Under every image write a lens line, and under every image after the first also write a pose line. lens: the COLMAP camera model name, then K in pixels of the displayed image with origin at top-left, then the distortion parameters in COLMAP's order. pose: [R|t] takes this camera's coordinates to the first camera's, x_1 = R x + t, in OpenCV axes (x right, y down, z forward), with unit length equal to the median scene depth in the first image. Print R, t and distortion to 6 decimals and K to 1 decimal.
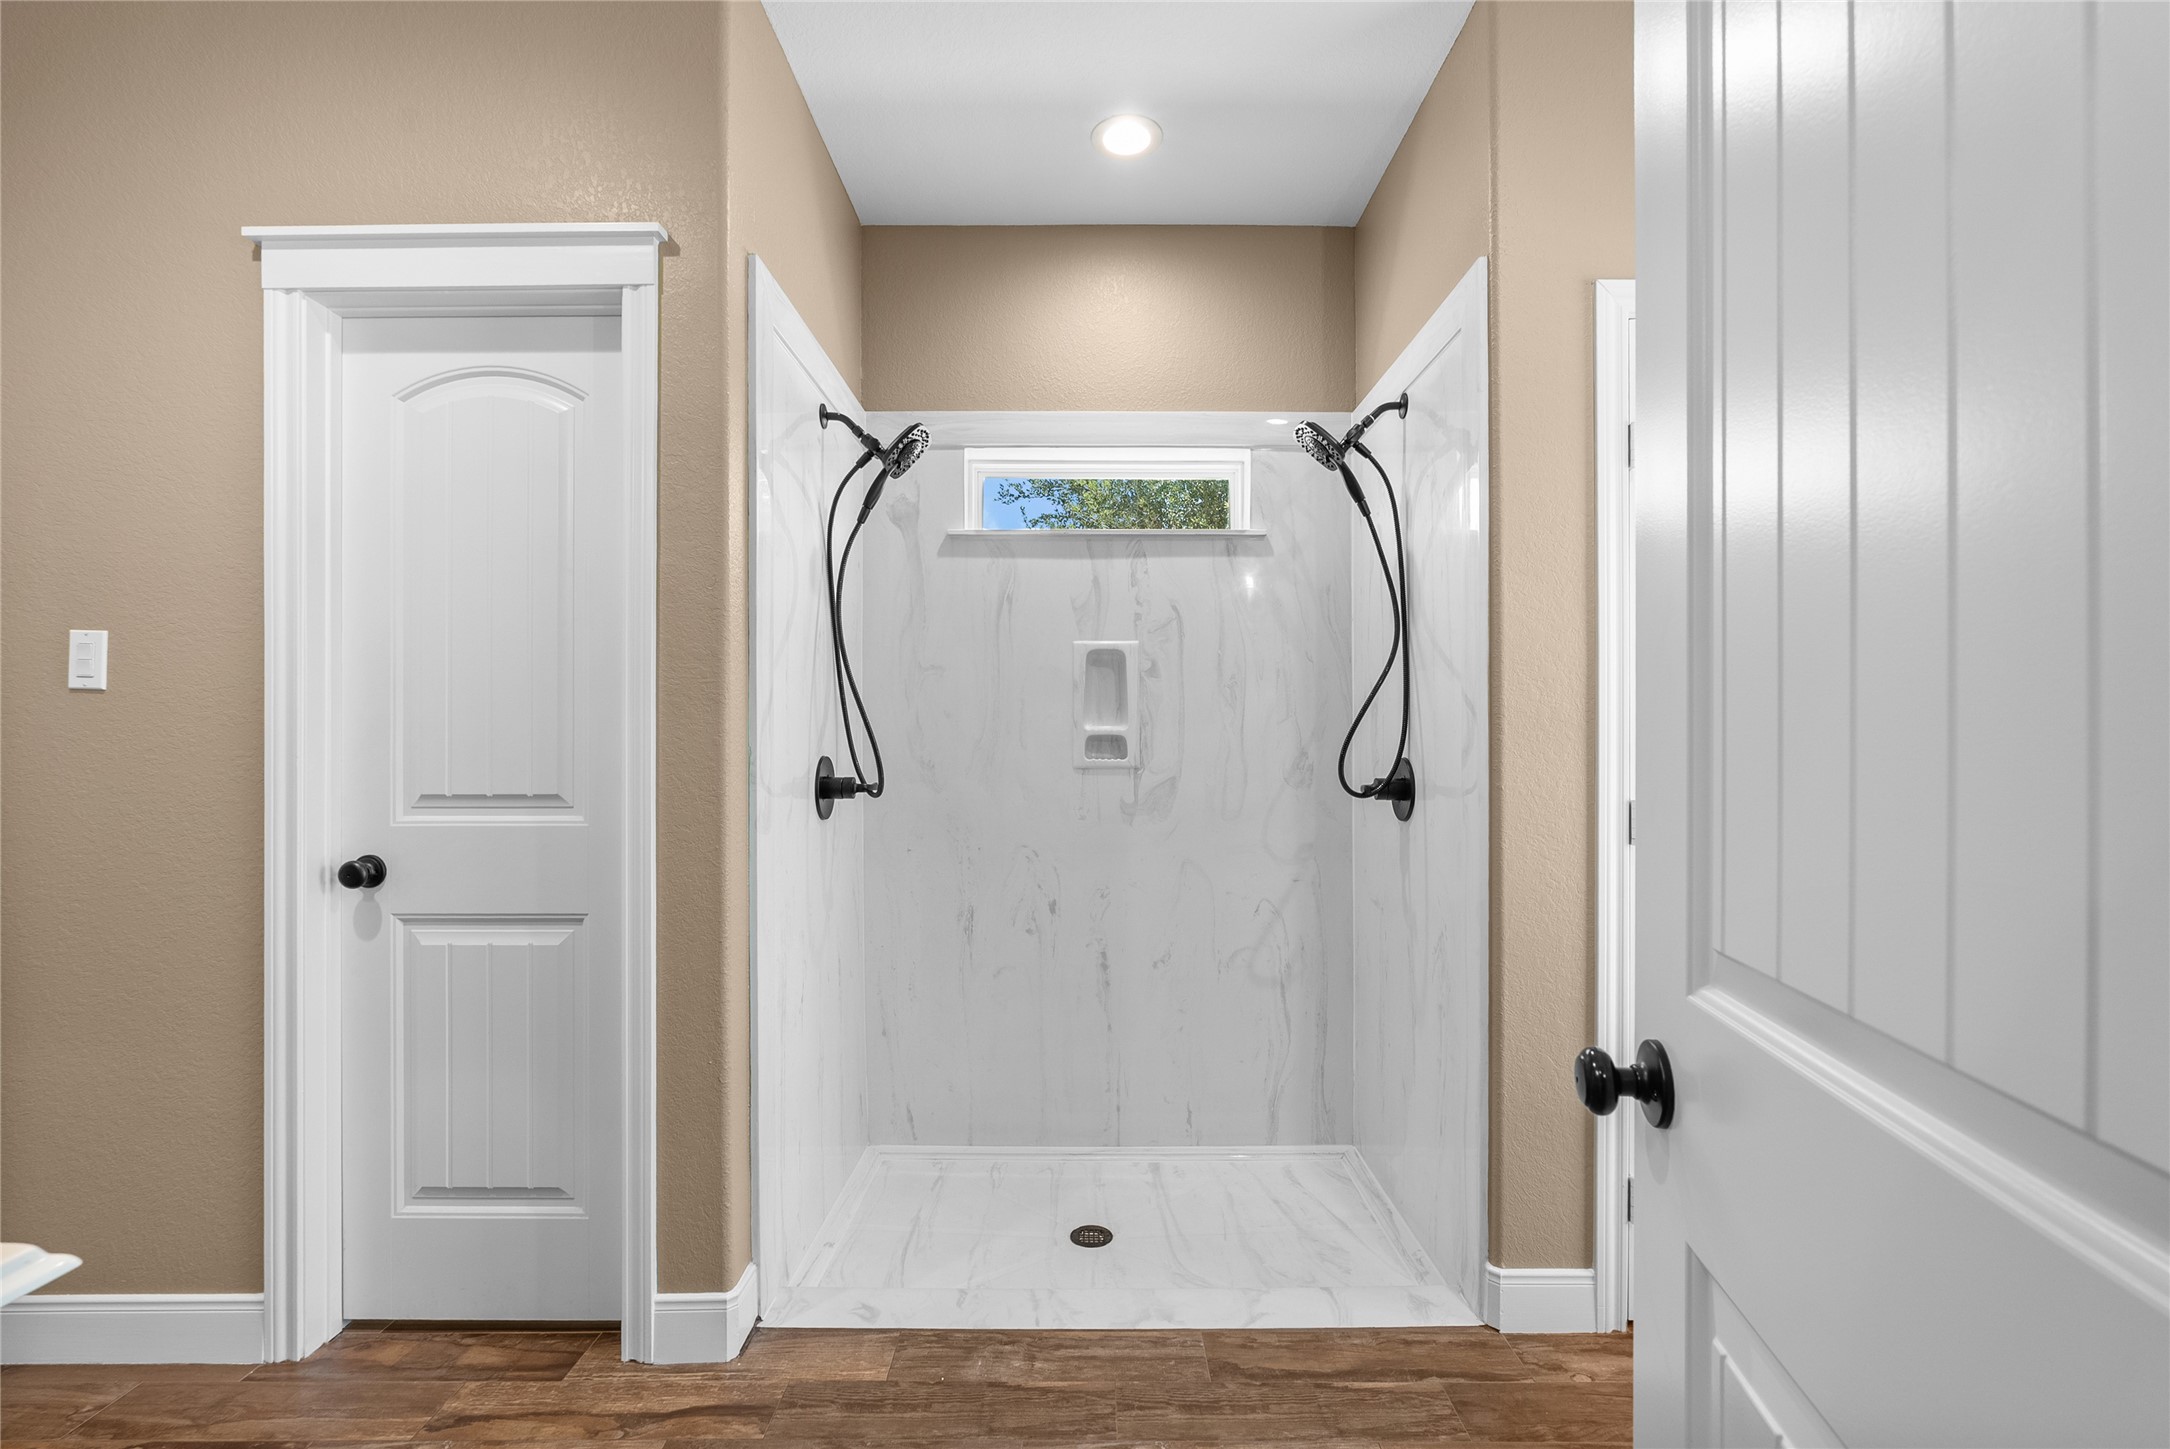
lens RADIAL K [[958.1, 0, 1085.0], [0, 958.1, 724.5], [0, 0, 1]] dist [-0.008744, 0.001214]
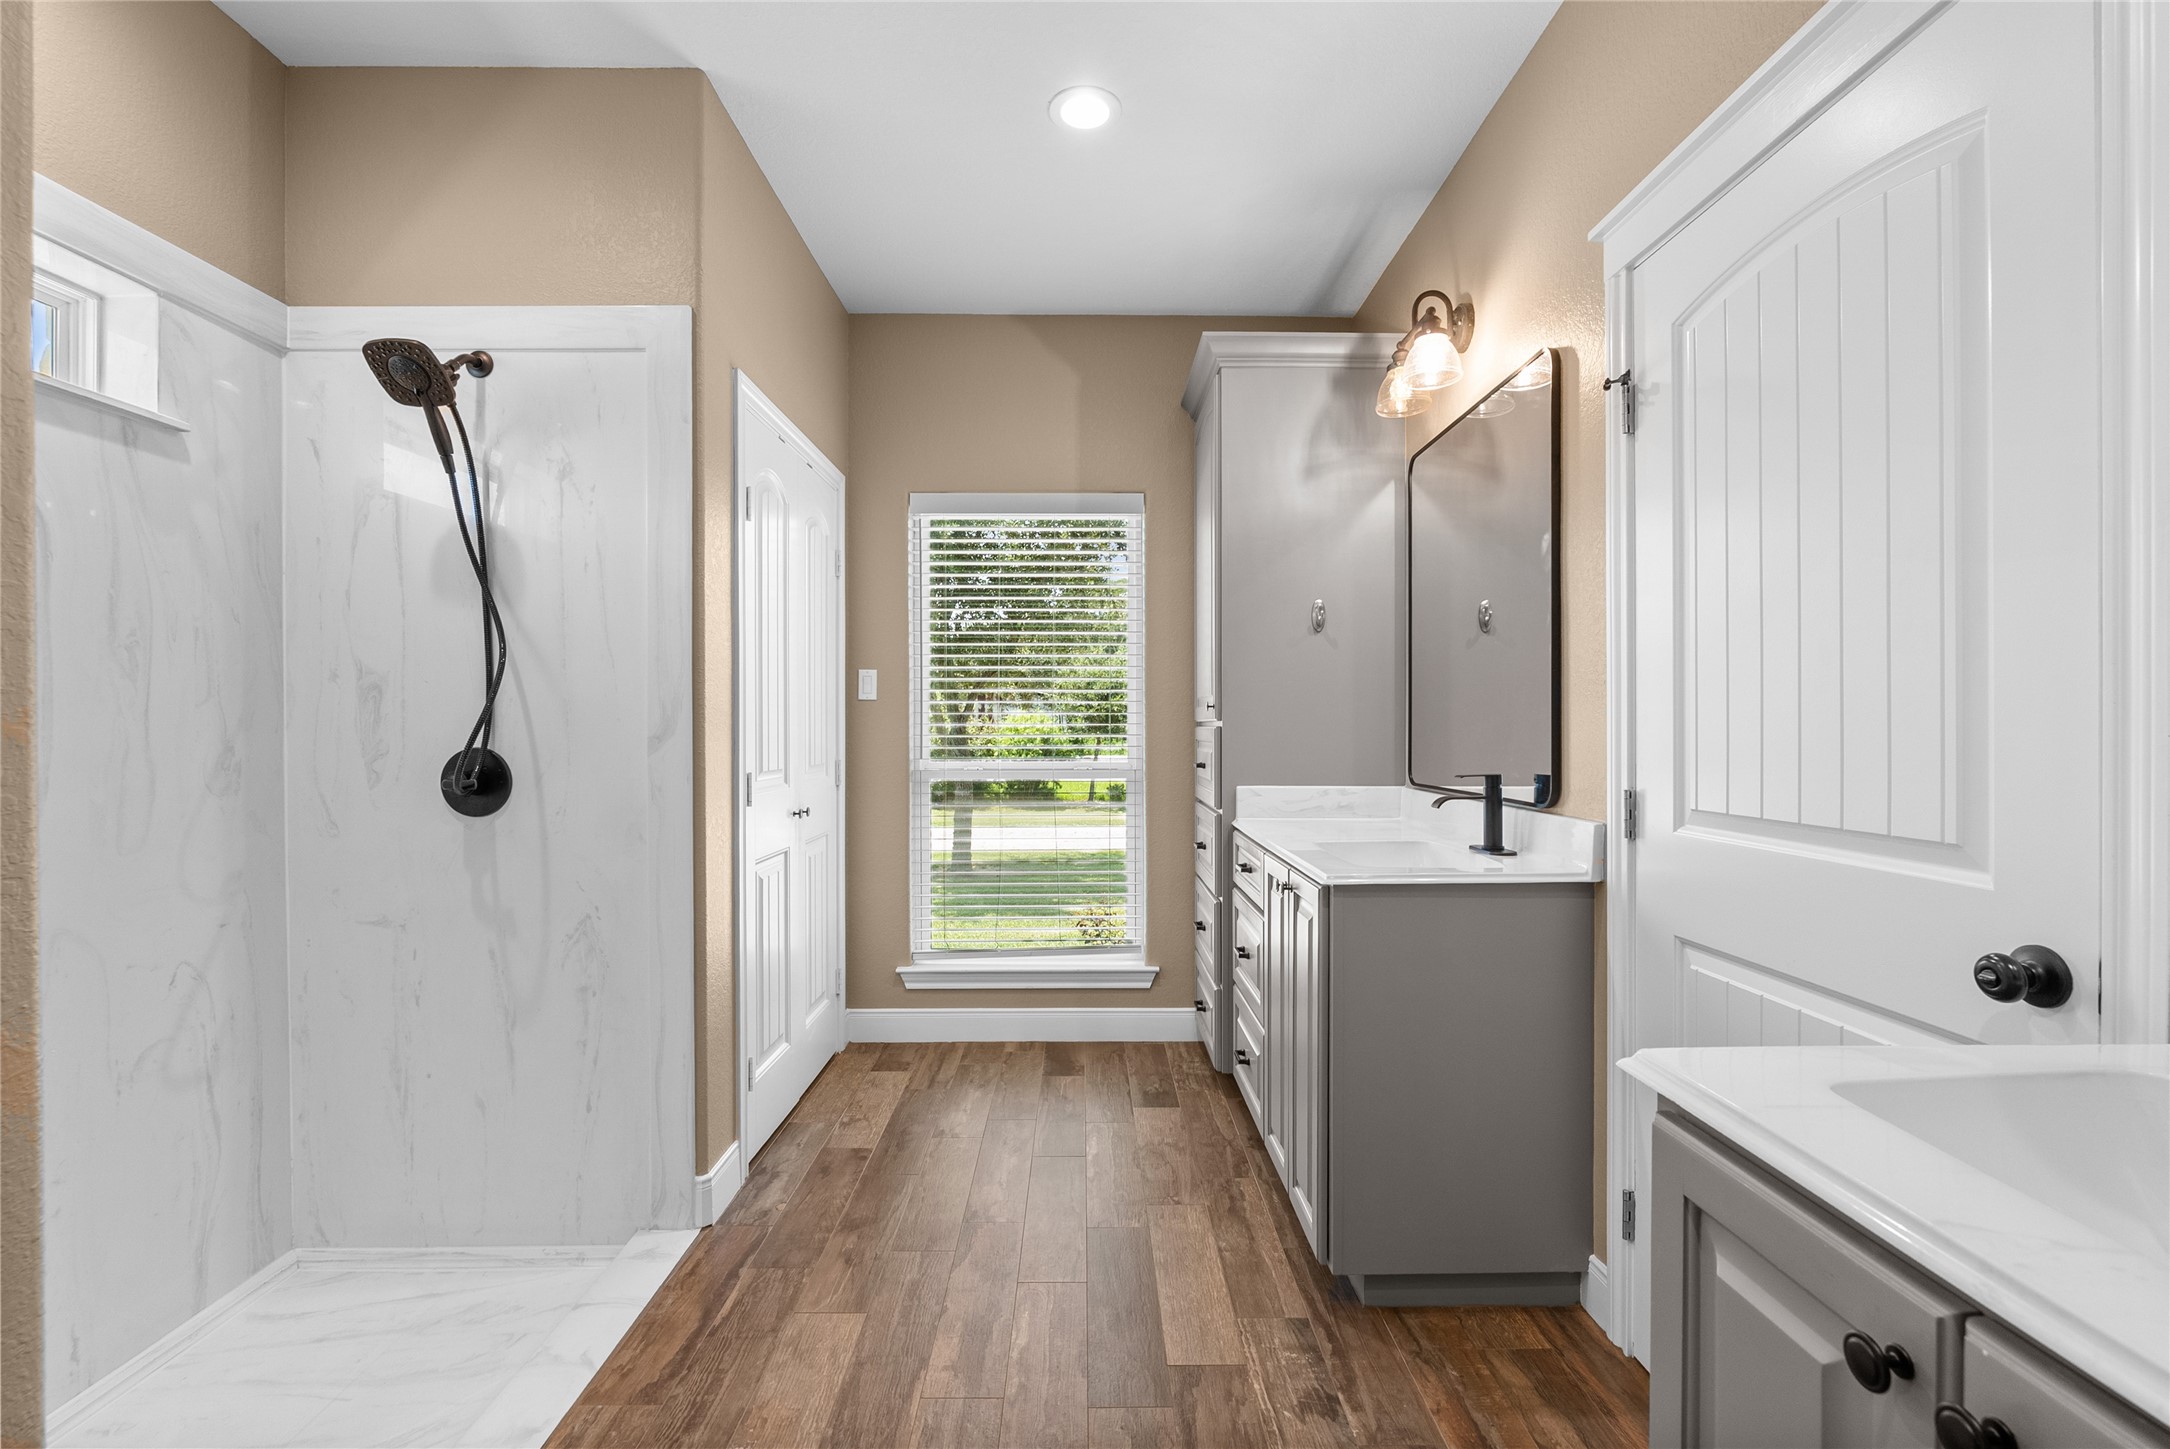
lens RADIAL K [[958.1, 0, 1085.0], [0, 958.1, 724.5], [0, 0, 1]] dist [-0.008744, 0.001214]
pose [[-0.006303, -0.002482, 0.999977, -0.628373], [-0.010759, 0.999939, 0.002414, 0.004695], [-0.999922, -0.010744, -0.006330, 0.457823]]
